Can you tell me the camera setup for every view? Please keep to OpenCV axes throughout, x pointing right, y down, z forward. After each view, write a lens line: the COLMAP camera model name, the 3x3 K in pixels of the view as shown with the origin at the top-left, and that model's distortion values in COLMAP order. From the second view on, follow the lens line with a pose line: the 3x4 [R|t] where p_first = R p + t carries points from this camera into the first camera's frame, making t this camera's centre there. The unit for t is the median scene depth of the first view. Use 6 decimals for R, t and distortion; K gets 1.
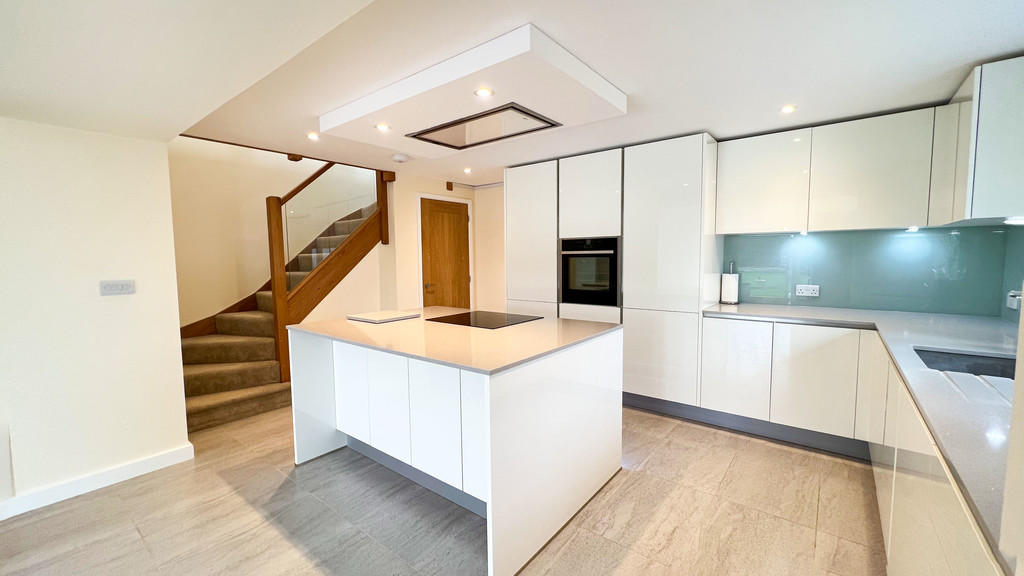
lens RADIAL K [[409.3, 0, 512.0], [0, 409.3, 288.0], [0, 0, 1]] dist [0.000827, 0.000225]
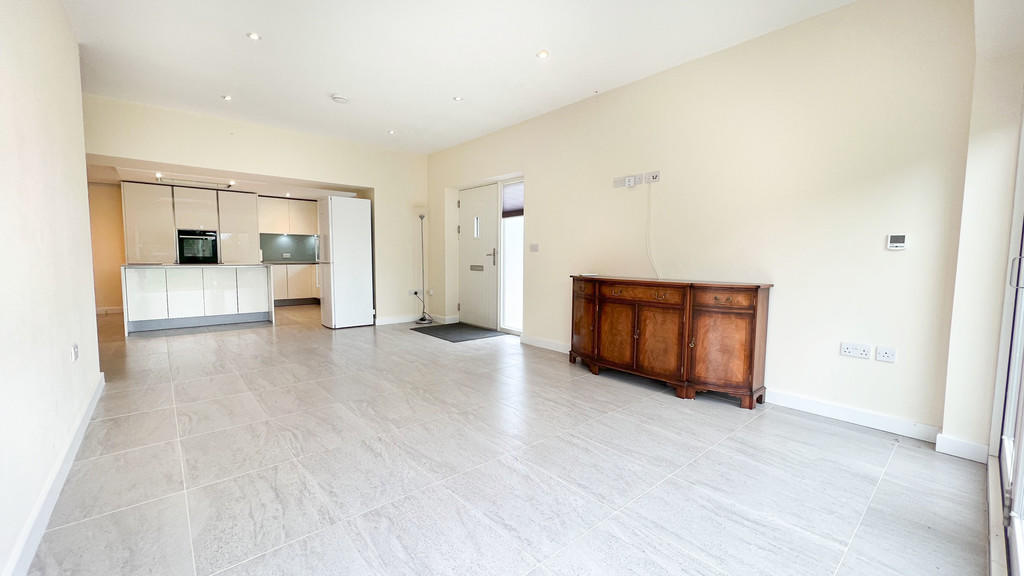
lens RADIAL K [[409.3, 0, 512.0], [0, 409.3, 288.0], [0, 0, 1]] dist [0.000827, 0.000225]
pose [[0.182978, -0.070529, 0.980584, -1.503559], [0.062339, 0.996248, 0.060023, 0.133222], [-0.981138, 0.050146, 0.186689, -0.858390]]
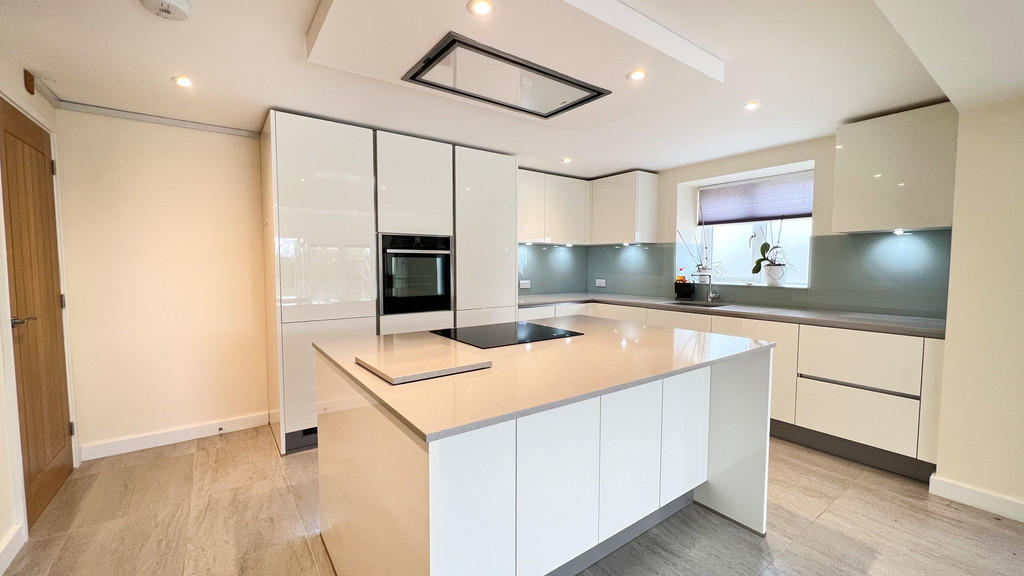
lens RADIAL K [[409.3, 0, 512.0], [0, 409.3, 288.0], [0, 0, 1]] dist [0.000827, 0.000225]
pose [[0.270563, -0.044059, 0.961694, -0.589362], [0.071206, 0.997132, 0.025650, -0.018891], [-0.960065, 0.061539, 0.272924, 0.577440]]
